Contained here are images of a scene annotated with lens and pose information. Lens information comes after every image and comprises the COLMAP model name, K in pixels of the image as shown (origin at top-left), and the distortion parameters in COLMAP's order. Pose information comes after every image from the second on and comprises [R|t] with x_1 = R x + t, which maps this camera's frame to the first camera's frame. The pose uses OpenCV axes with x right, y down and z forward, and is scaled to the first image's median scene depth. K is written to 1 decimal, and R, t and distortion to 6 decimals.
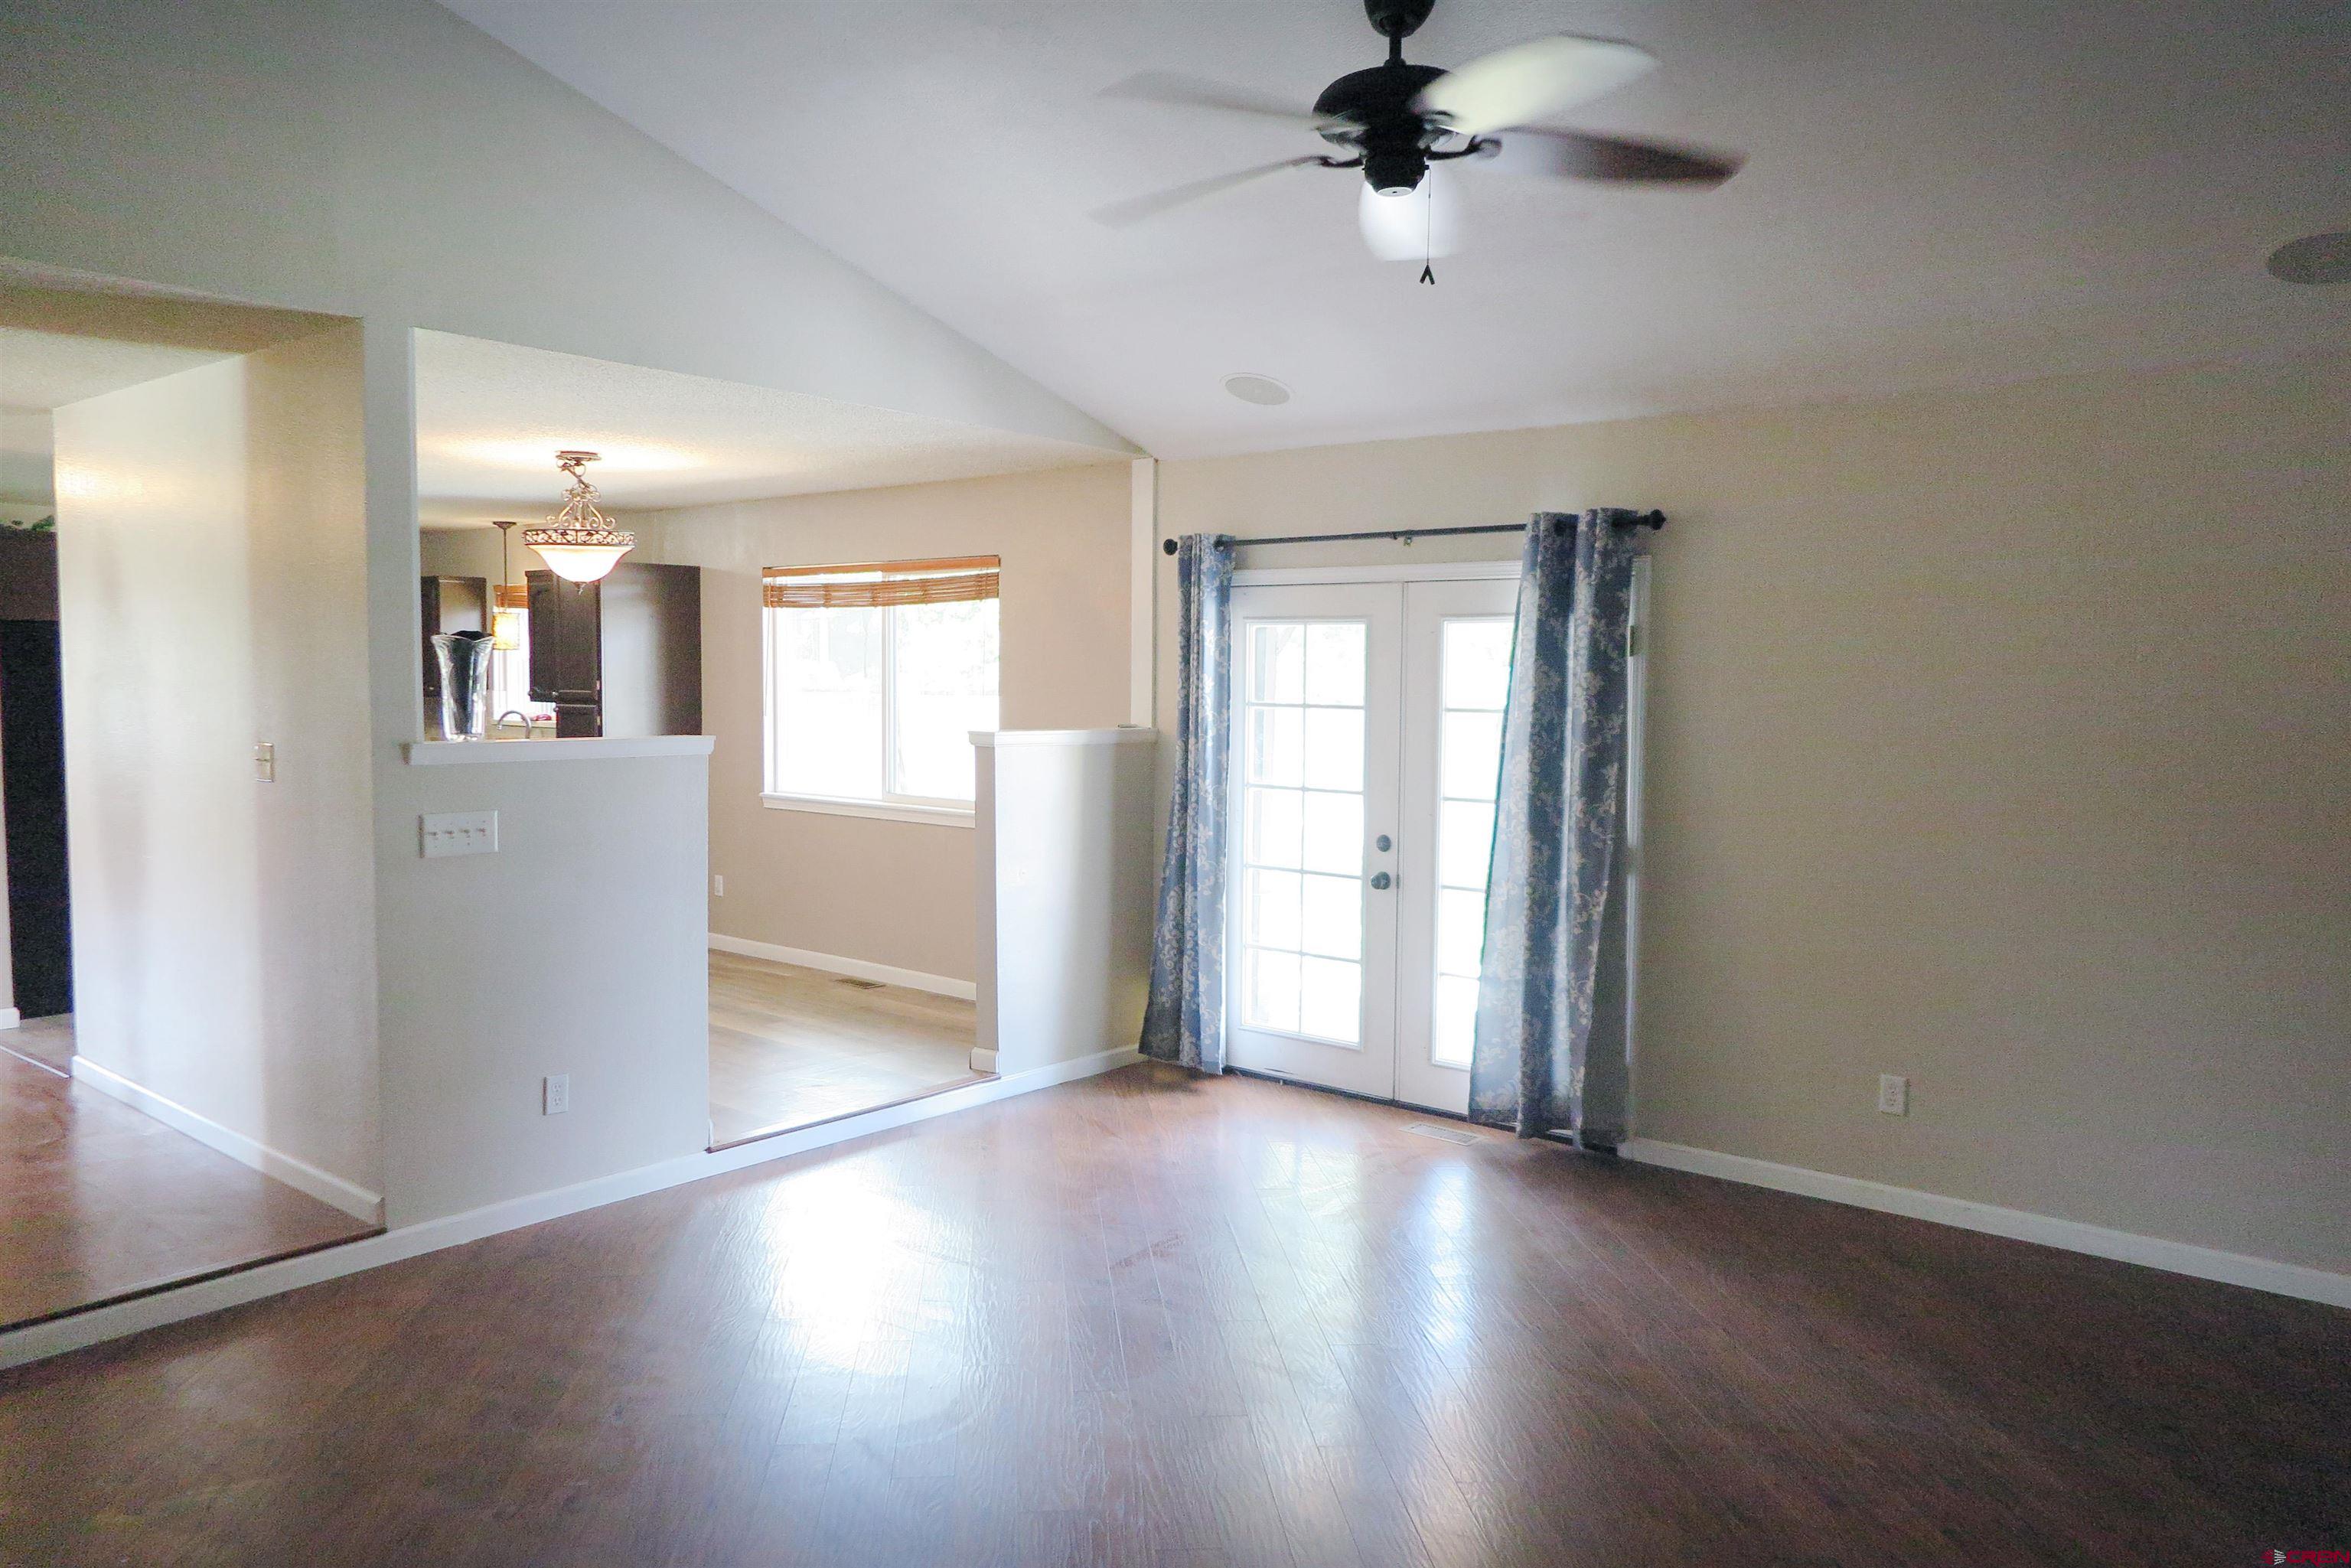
lens RADIAL K [[1605.7, 0, 1169.2], [0, 1605.7, 772.7], [0, 0, 1]] dist [-0.021604, 0.008526]
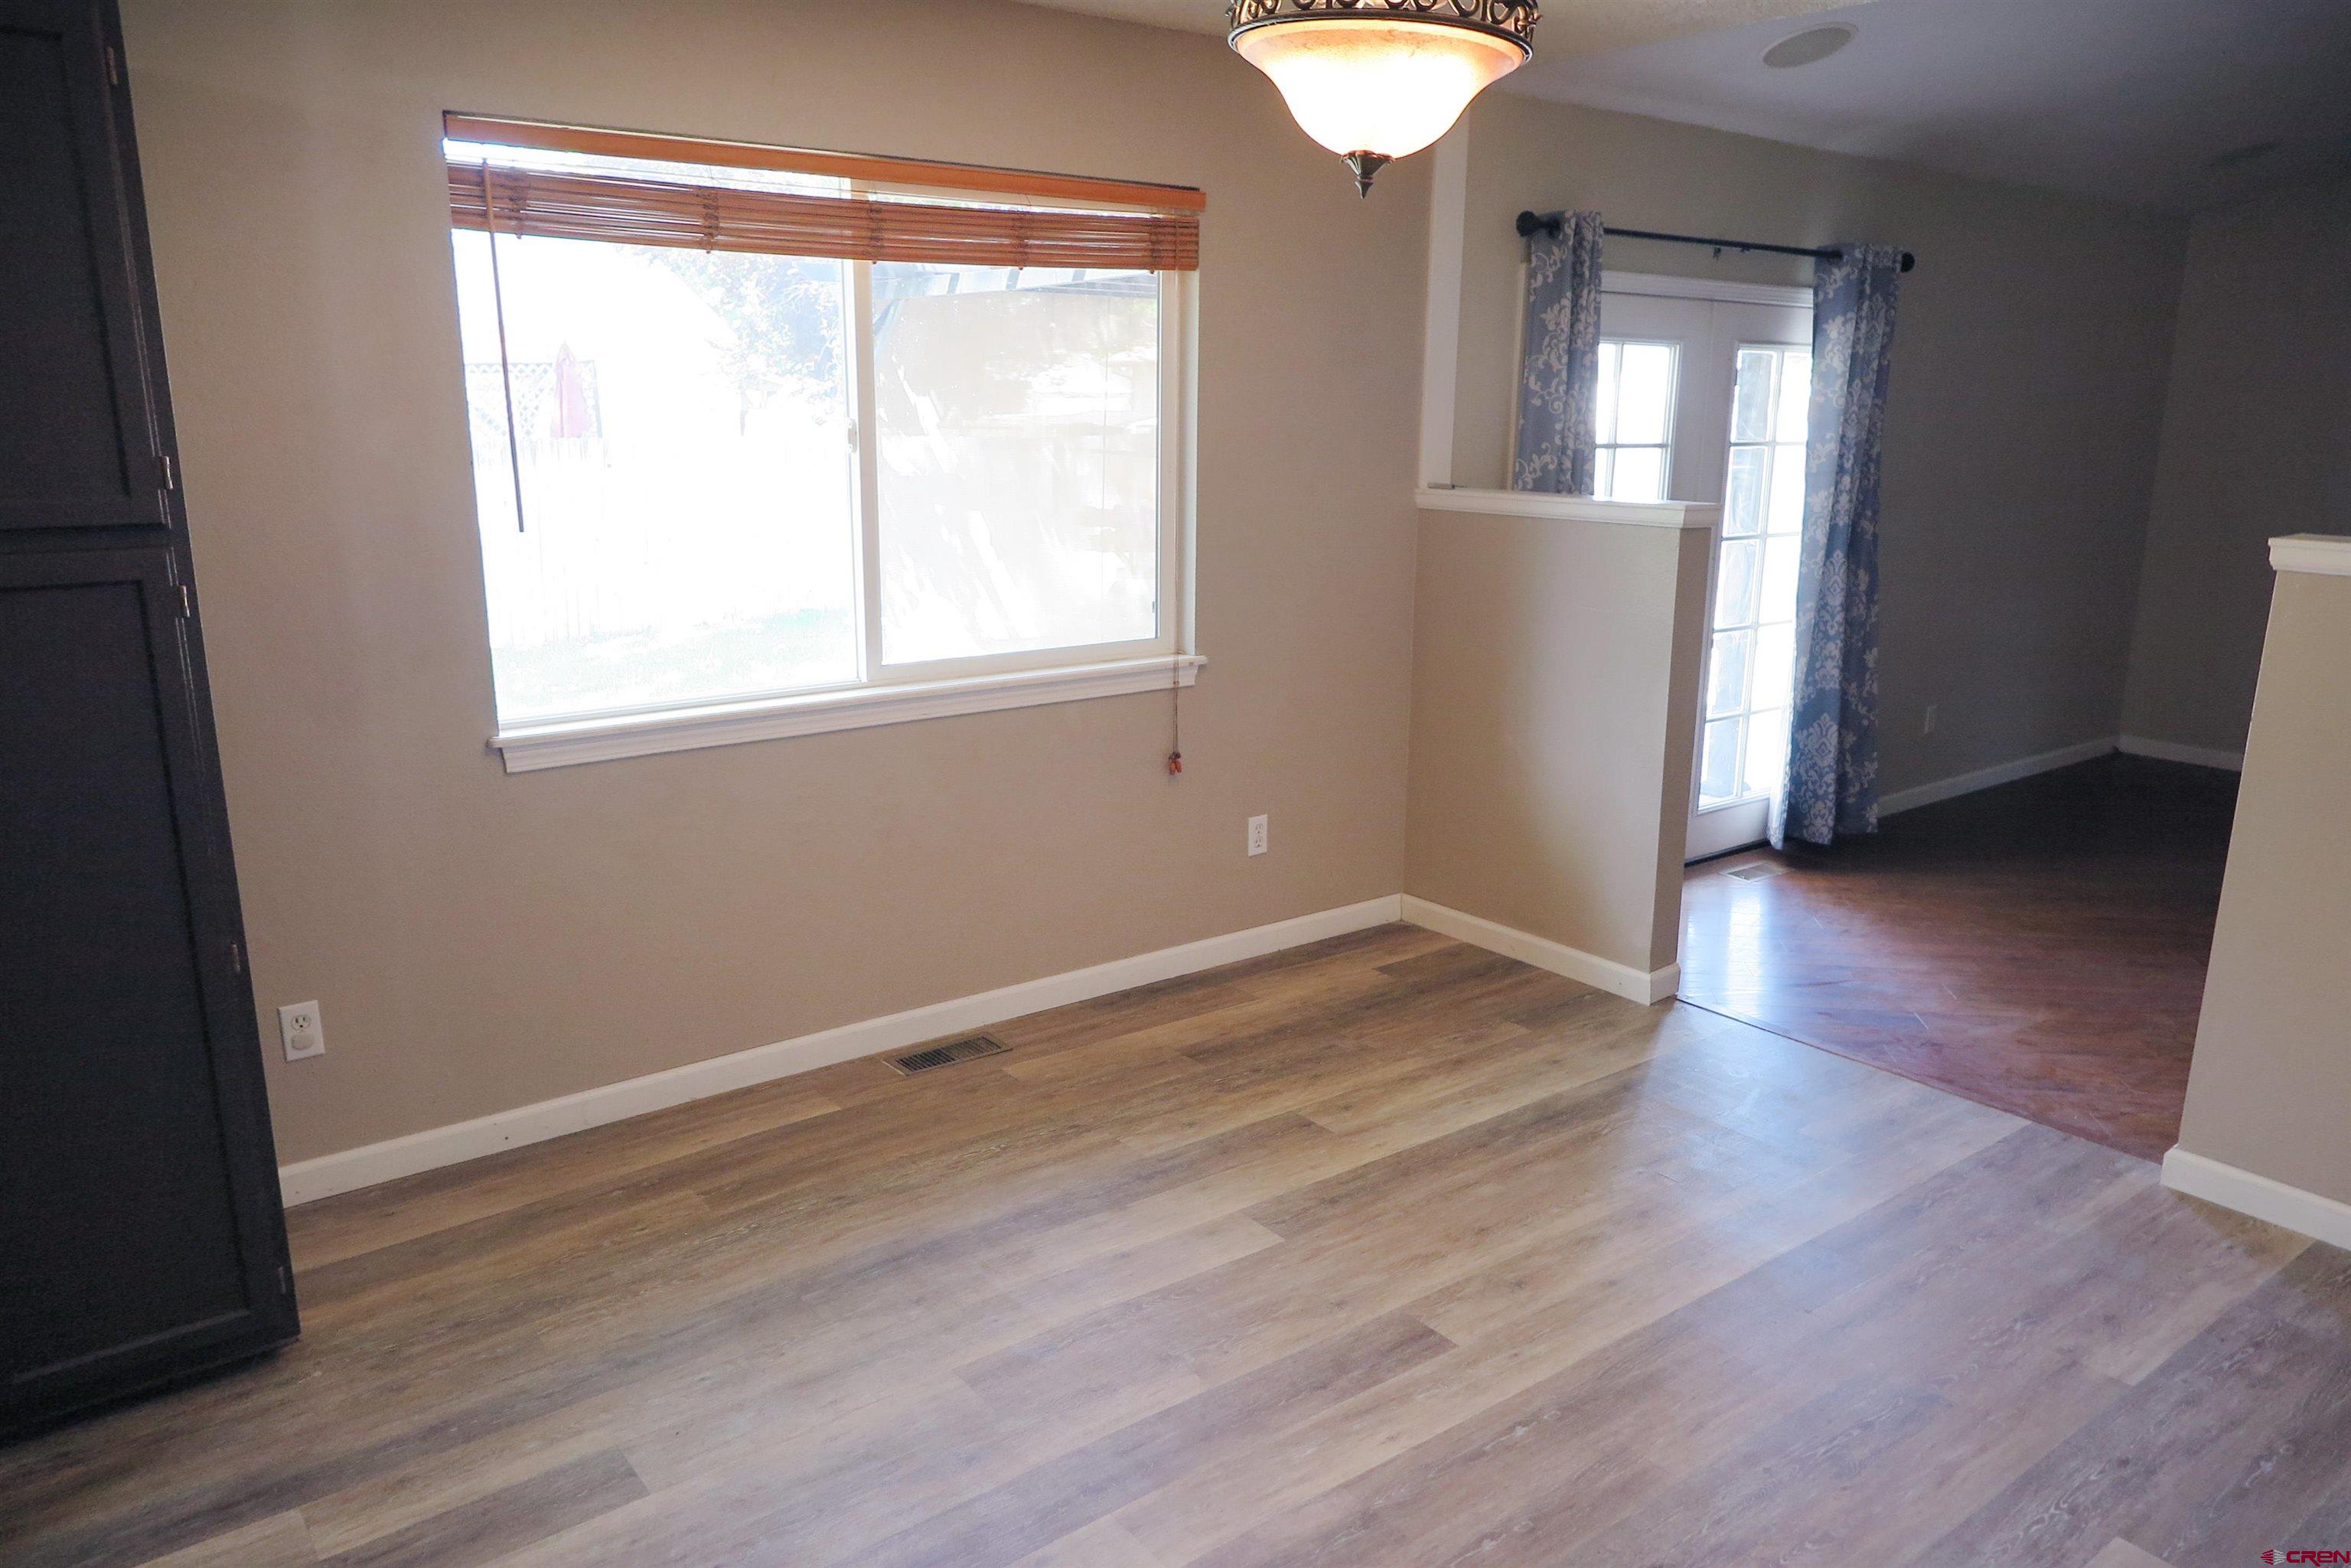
lens RADIAL K [[1605.7, 0, 1172.4], [0, 1605.7, 790.9], [0, 0, 1]] dist [-0.021604, 0.008526]
pose [[0.233975, -0.237583, 0.942767, -0.644373], [0.059900, 0.971363, 0.229924, -0.058950], [-0.970396, 0.002675, 0.241506, 0.836146]]
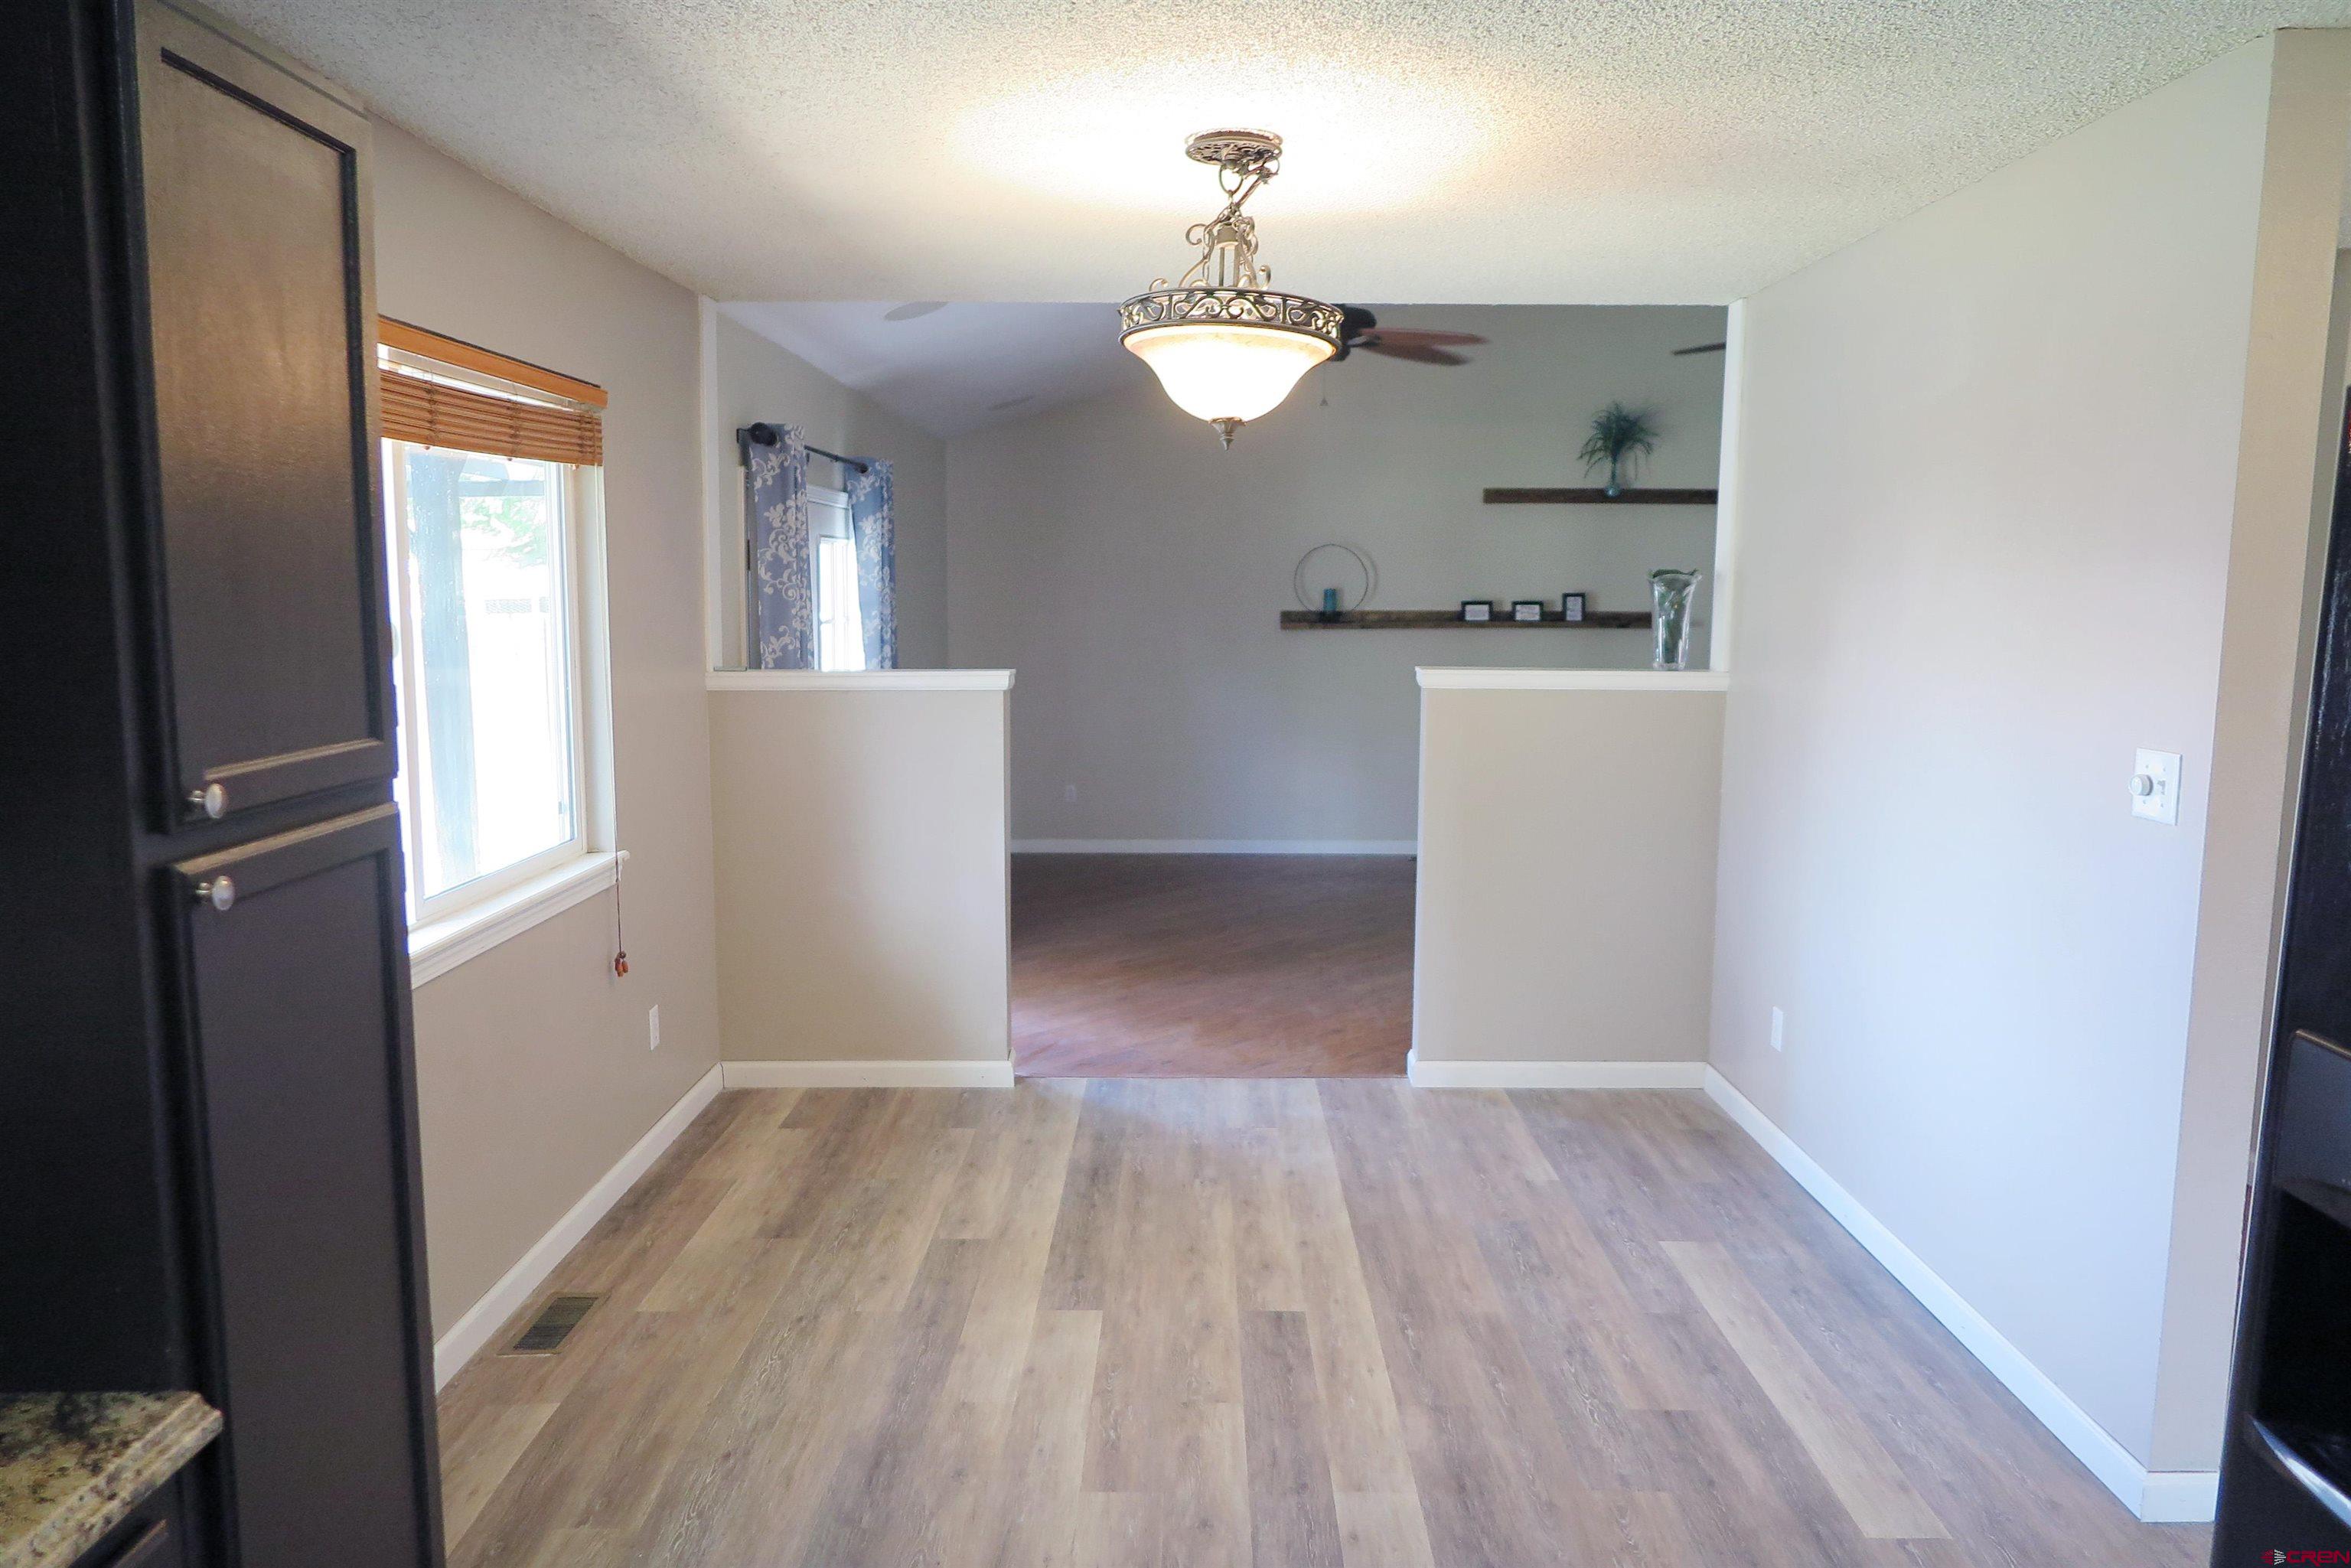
lens RADIAL K [[1605.7, 0, 1179.1], [0, 1605.7, 795.0], [0, 0, 1]] dist [-0.021604, 0.008526]
pose [[-0.623640, -0.112671, 0.773549, -0.640456], [0.045321, 0.982682, 0.179670, -0.083612], [-0.780397, 0.147108, -0.607734, 1.144969]]
